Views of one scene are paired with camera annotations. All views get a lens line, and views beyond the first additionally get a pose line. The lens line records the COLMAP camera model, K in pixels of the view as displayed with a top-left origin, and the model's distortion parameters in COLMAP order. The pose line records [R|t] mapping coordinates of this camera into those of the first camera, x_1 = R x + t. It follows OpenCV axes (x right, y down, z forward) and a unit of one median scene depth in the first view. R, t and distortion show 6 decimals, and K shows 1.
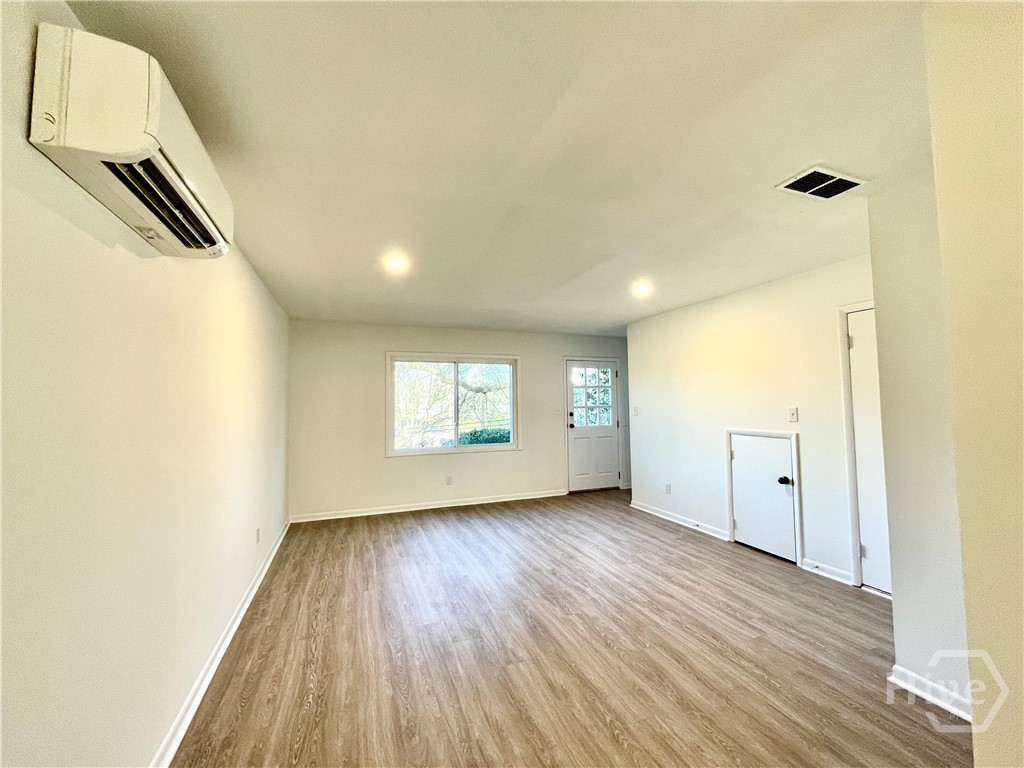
lens RADIAL K [[413.5, 0, 510.5], [0, 413.5, 380.7], [0, 0, 1]] dist [-0.000007, -0.000230]
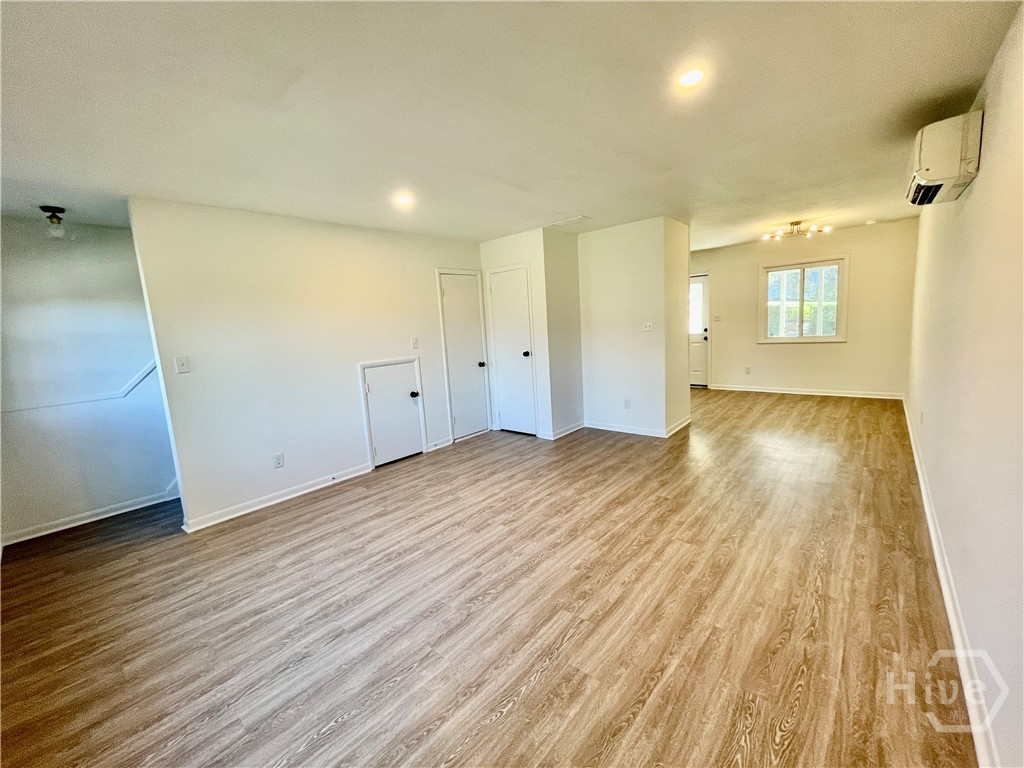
lens RADIAL K [[413.5, 0, 511.8], [0, 413.5, 383.5], [0, 0, 1]] dist [-0.000007, -0.000230]
pose [[-0.461462, -0.087658, 0.882819, -0.630437], [0.021974, 0.993672, 0.110151, 0.073899], [-0.886888, 0.070229, -0.456615, 1.345204]]
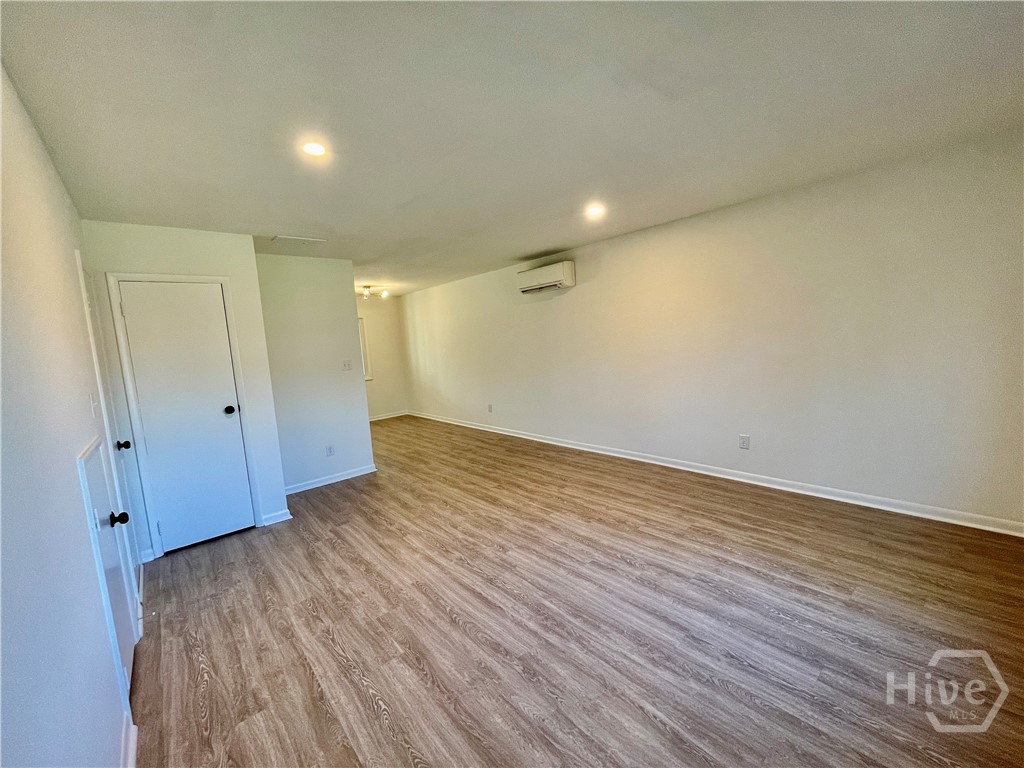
lens RADIAL K [[413.5, 0, 506.6], [0, 413.5, 381.5], [0, 0, 1]] dist [-0.000007, -0.000230]
pose [[-0.939900, 0.115575, -0.321296, 0.322054], [0.102022, 0.993045, 0.058766, 0.074374], [0.325853, 0.022455, -0.945154, 1.754088]]
